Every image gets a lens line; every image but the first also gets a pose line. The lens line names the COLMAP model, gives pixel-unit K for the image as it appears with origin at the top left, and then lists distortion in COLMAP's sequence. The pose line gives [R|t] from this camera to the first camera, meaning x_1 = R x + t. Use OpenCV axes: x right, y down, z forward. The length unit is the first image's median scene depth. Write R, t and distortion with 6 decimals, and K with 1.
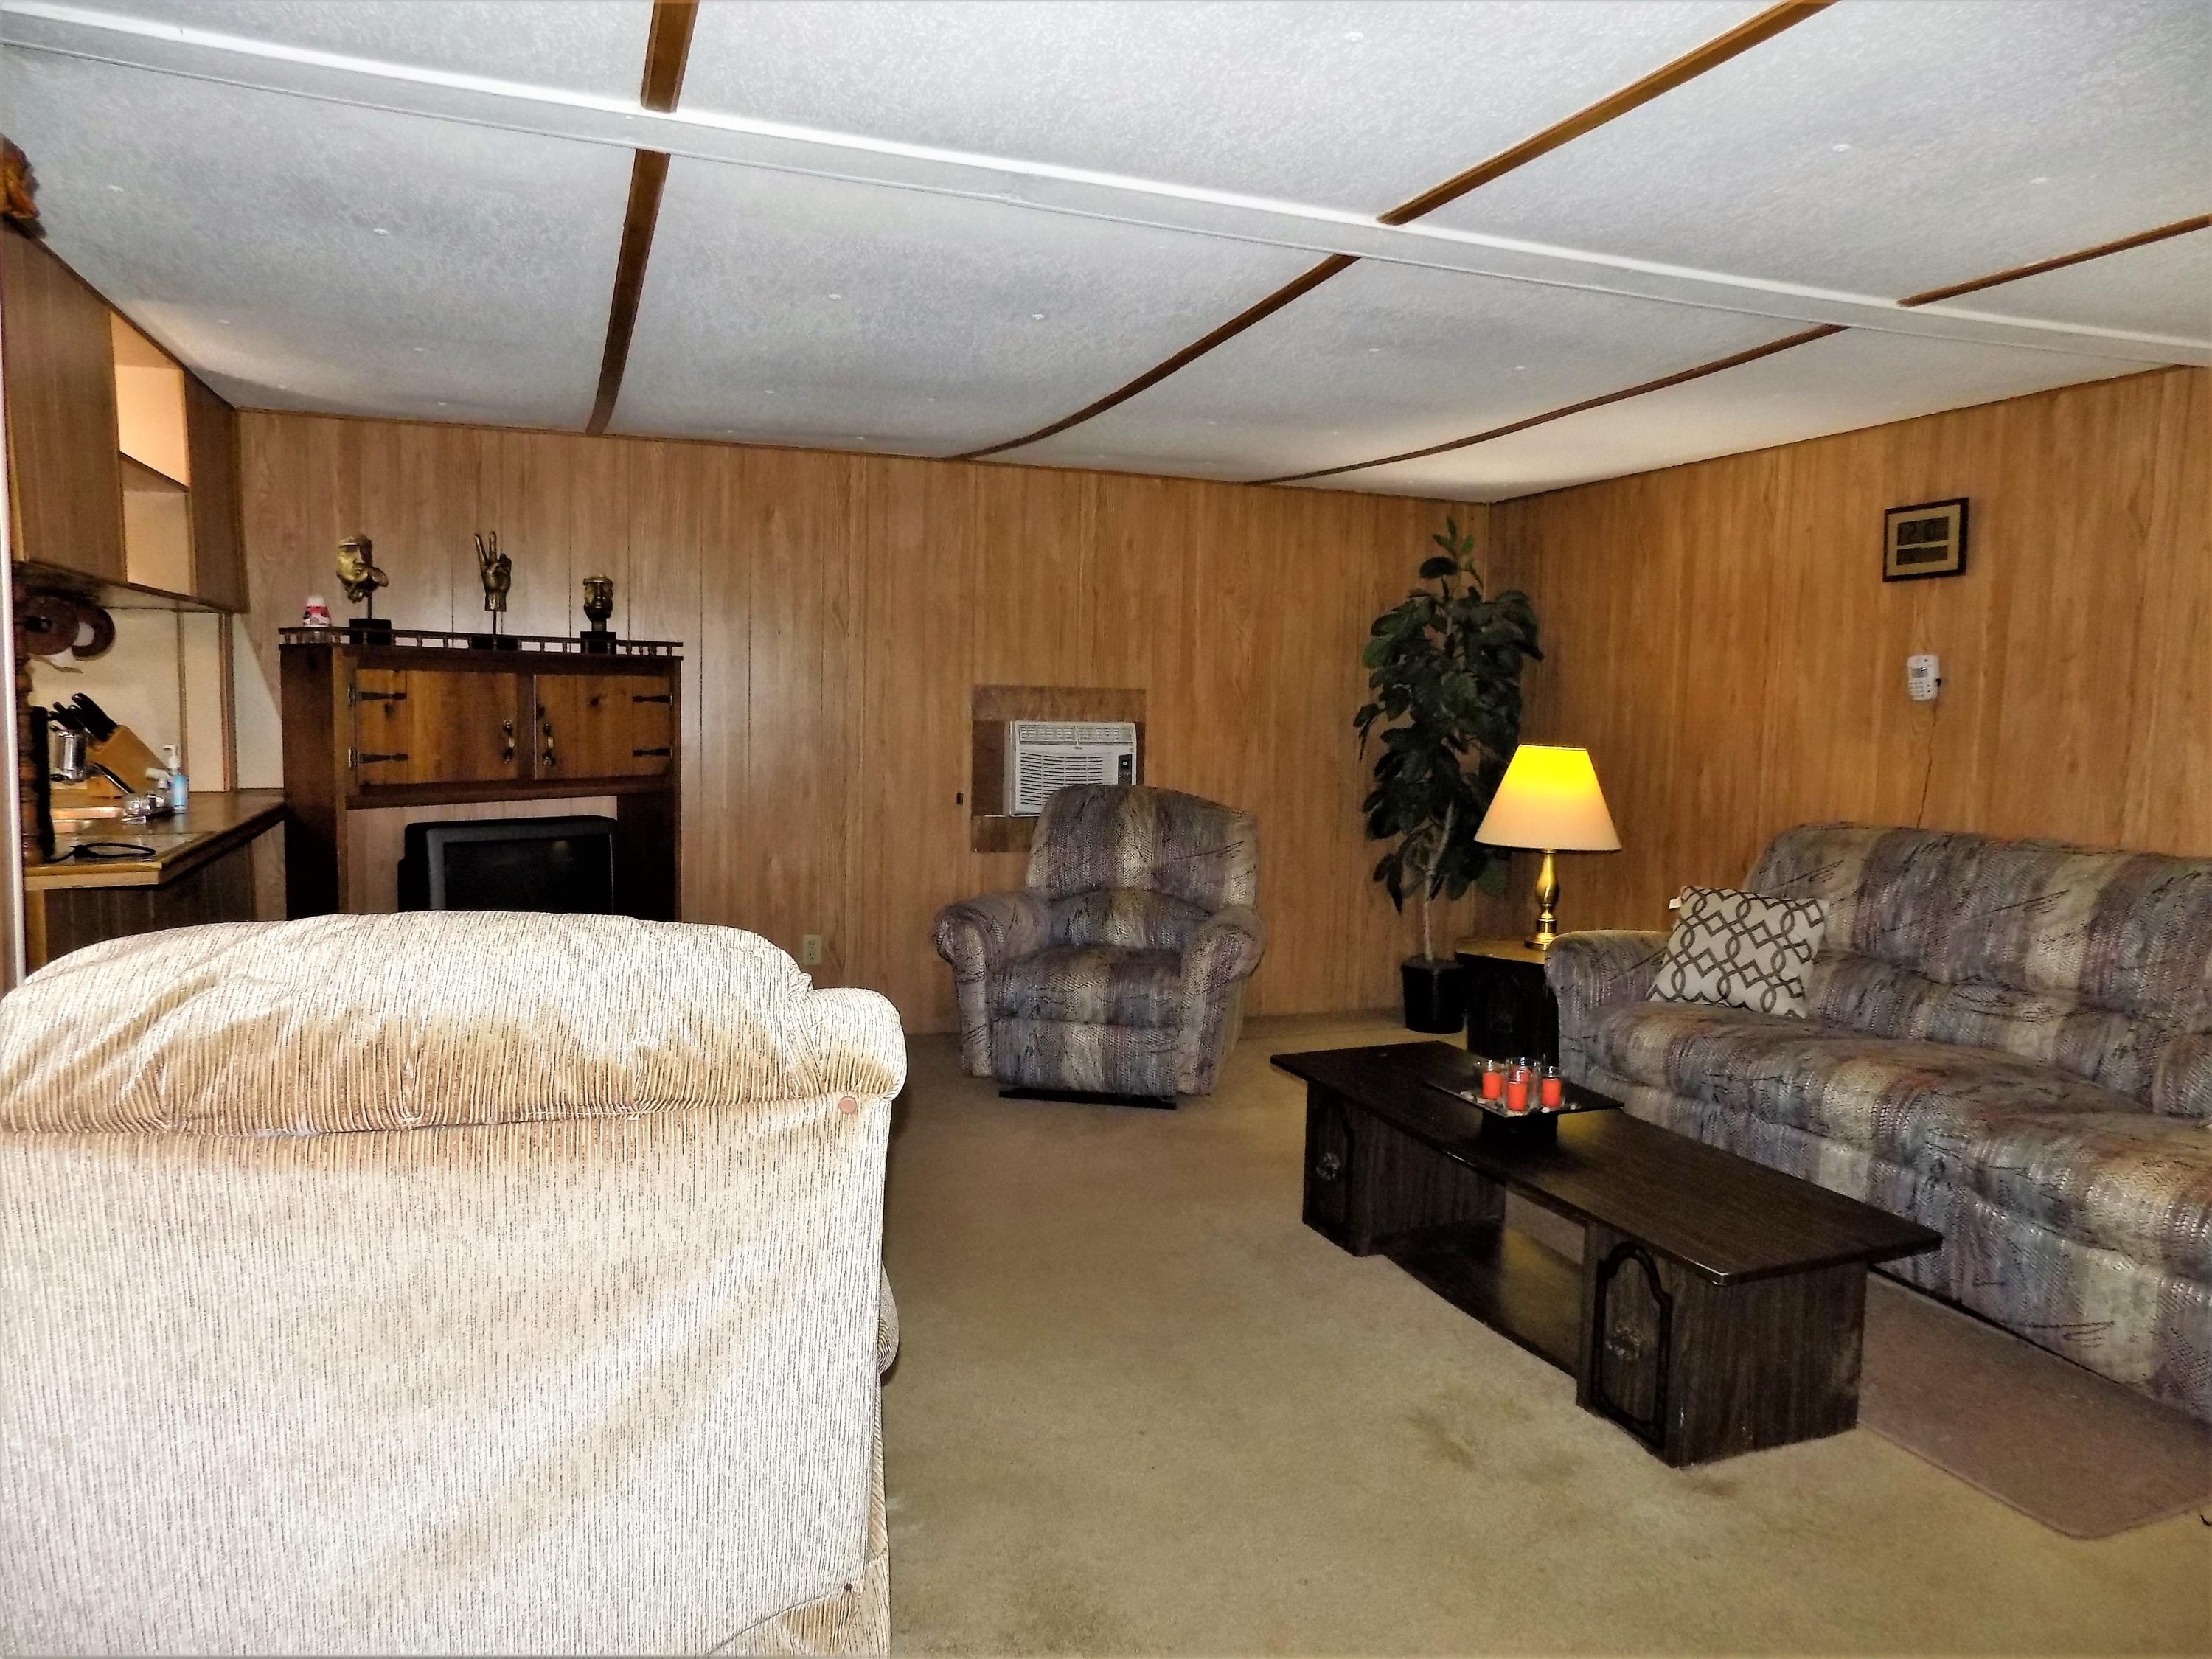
lens RADIAL K [[1484.9, 0, 1108.9], [0, 1484.9, 819.6], [0, 0, 1]] dist [-0.074704, 0.078963]
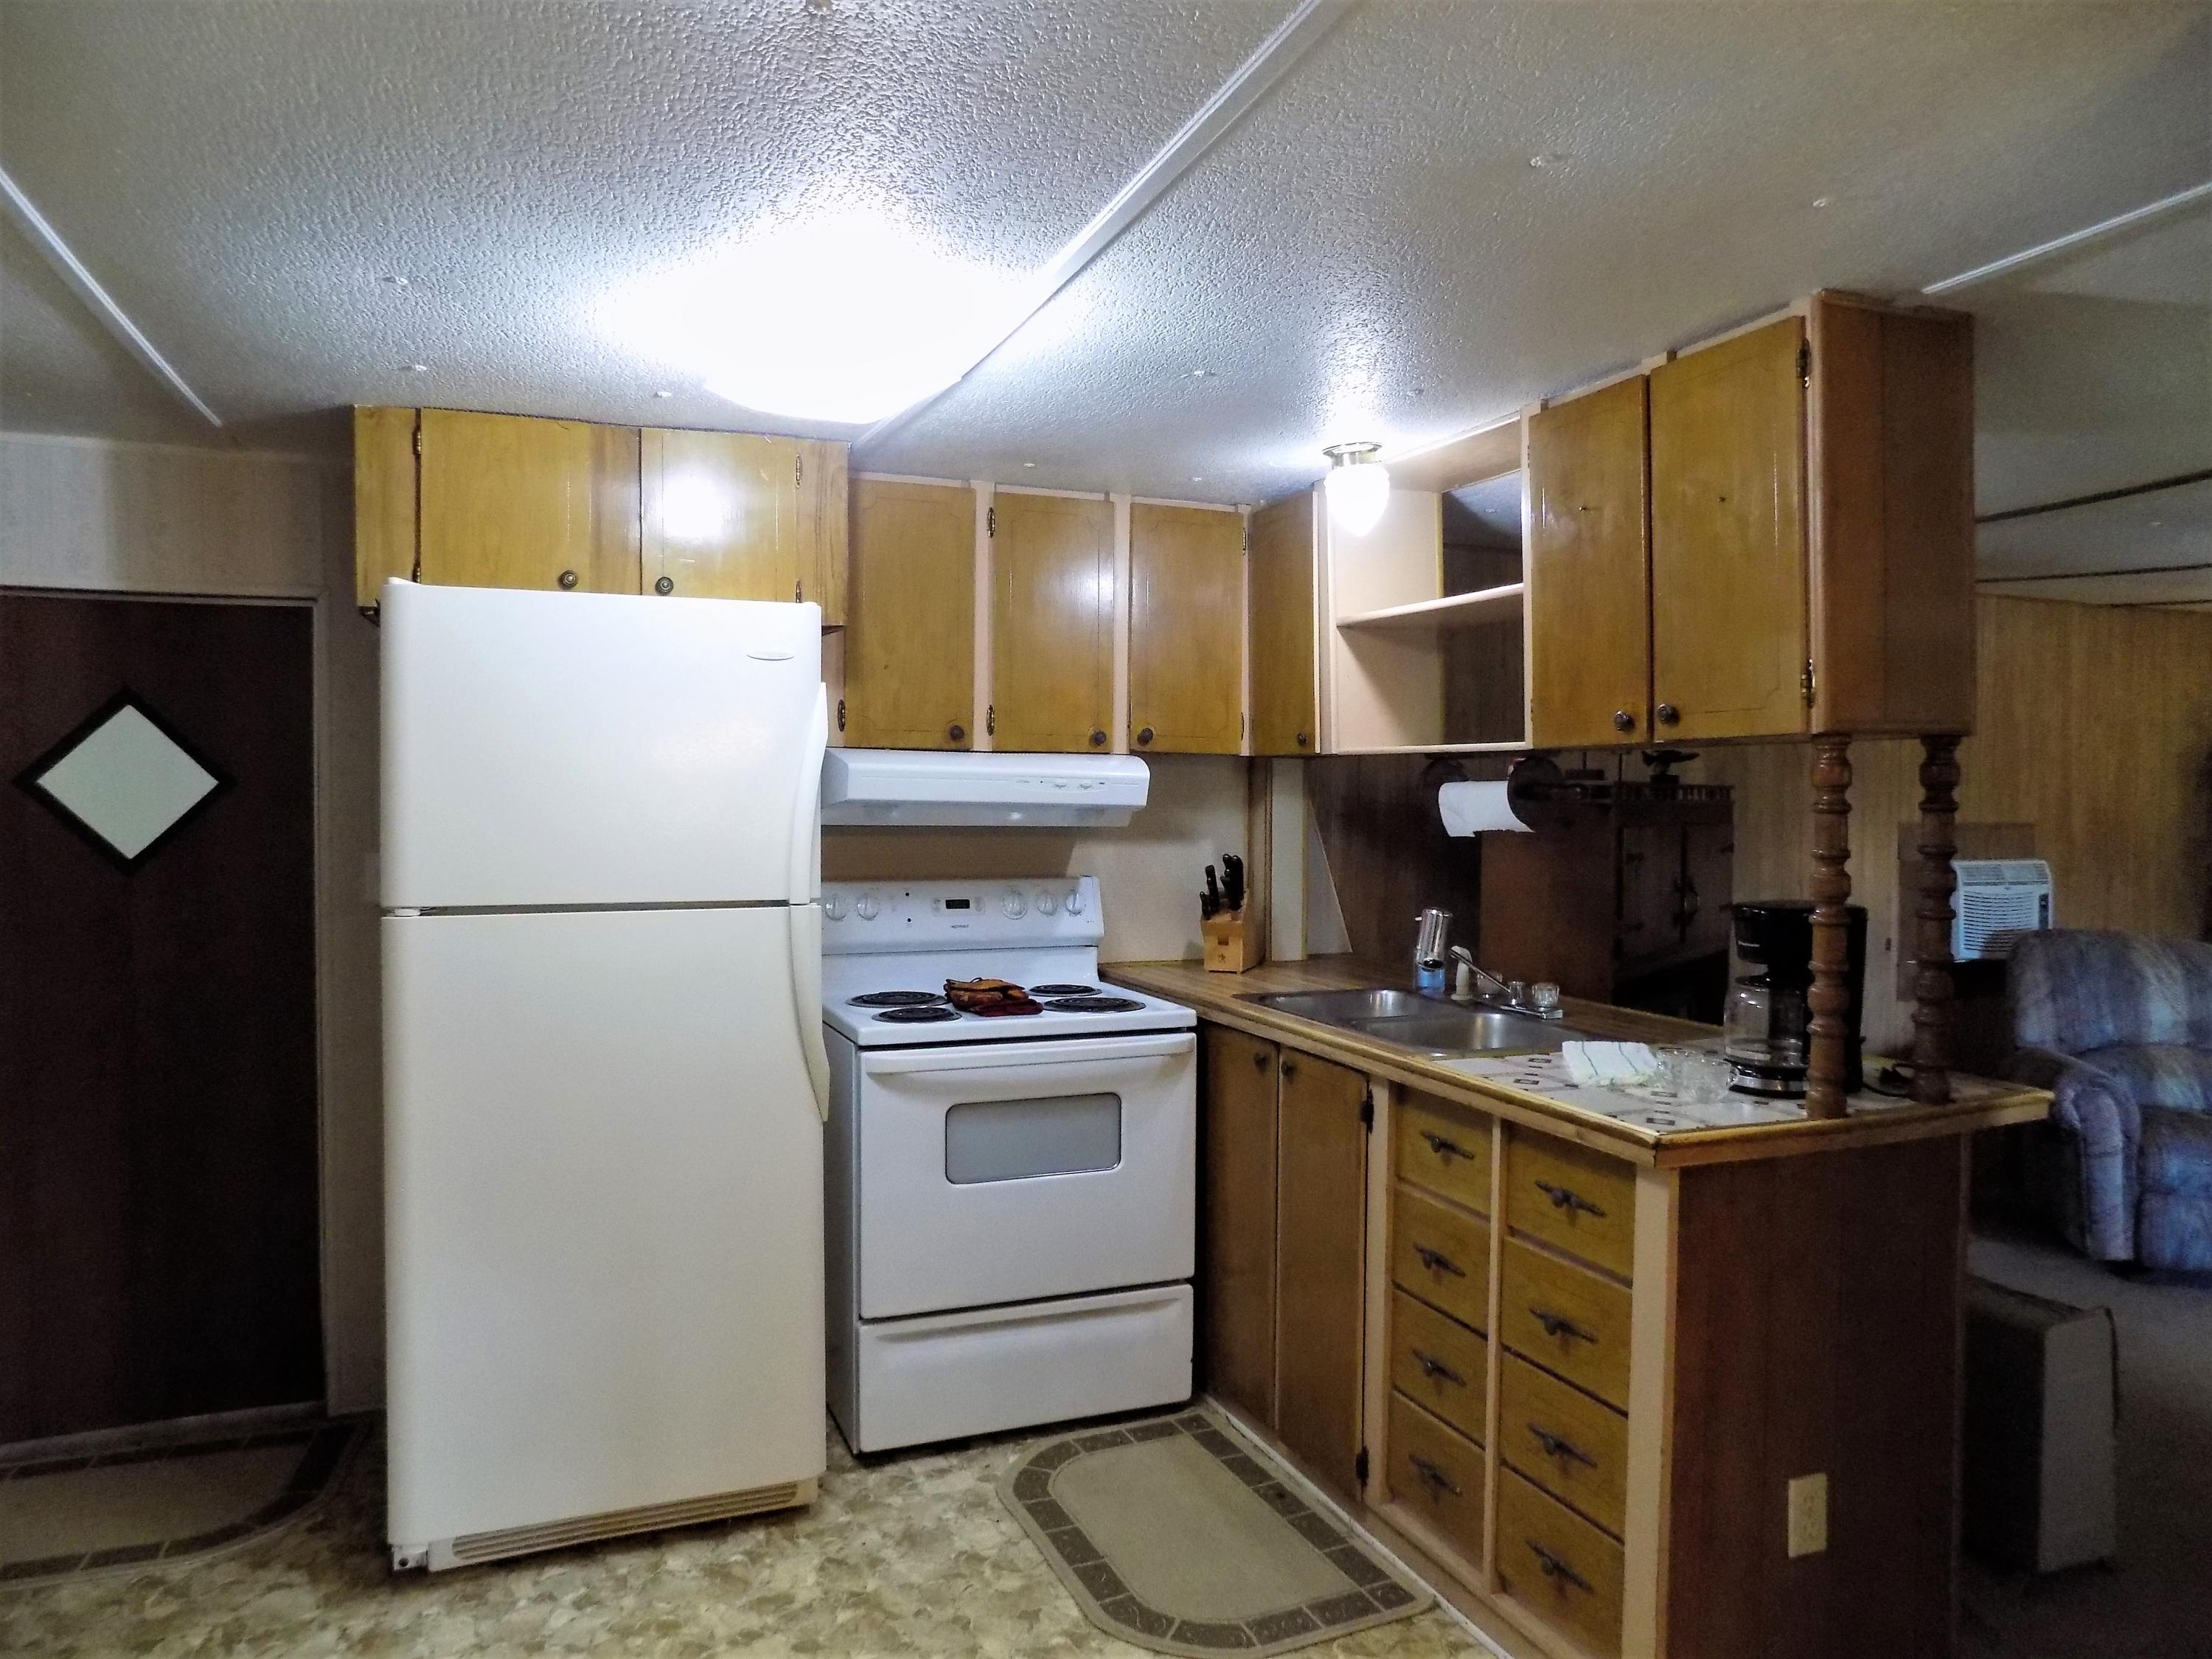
lens RADIAL K [[1484.9, 0, 1108.9], [0, 1484.9, 819.6], [0, 0, 1]] dist [-0.074704, 0.078963]
pose [[0.999249, -0.015229, 0.035627, -0.670791], [0.017551, 0.997679, -0.065798, -0.044171], [-0.034542, 0.066373, 0.997197, 0.104962]]
